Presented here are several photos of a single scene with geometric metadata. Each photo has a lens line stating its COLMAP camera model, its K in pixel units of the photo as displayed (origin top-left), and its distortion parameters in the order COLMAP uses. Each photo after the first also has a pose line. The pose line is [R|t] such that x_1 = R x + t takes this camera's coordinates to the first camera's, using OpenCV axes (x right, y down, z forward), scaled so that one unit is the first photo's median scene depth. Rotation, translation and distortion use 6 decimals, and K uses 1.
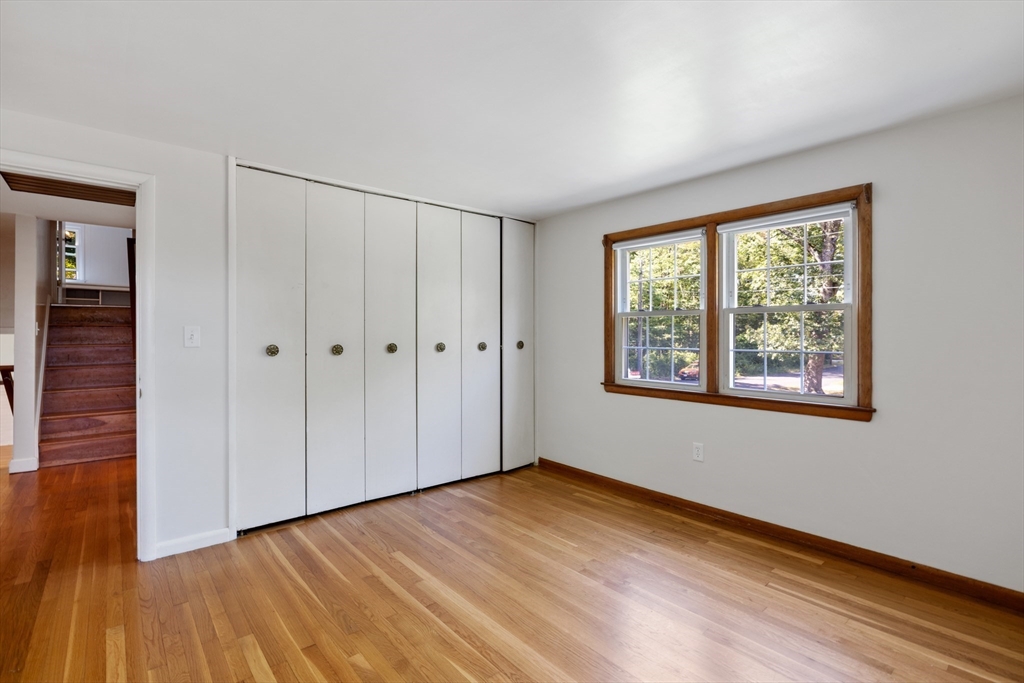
lens RADIAL K [[479.6, 0, 514.1], [0, 479.6, 338.3], [0, 0, 1]] dist [-0.002241, 0.000079]
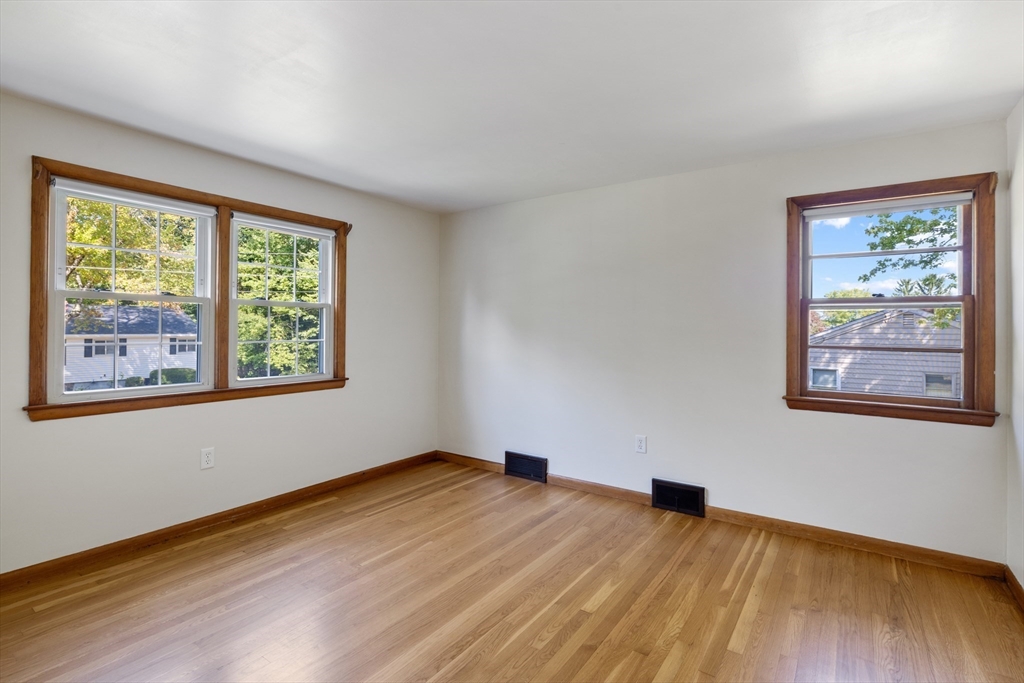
lens RADIAL K [[479.6, 0, 514.1], [0, 479.6, 331.5], [0, 0, 1]] dist [-0.002241, 0.000079]
pose [[-0.238512, -0.008084, 0.971106, -0.638840], [0.000314, 0.999965, 0.008402, -0.004785], [-0.971139, 0.002309, -0.238501, 0.692714]]
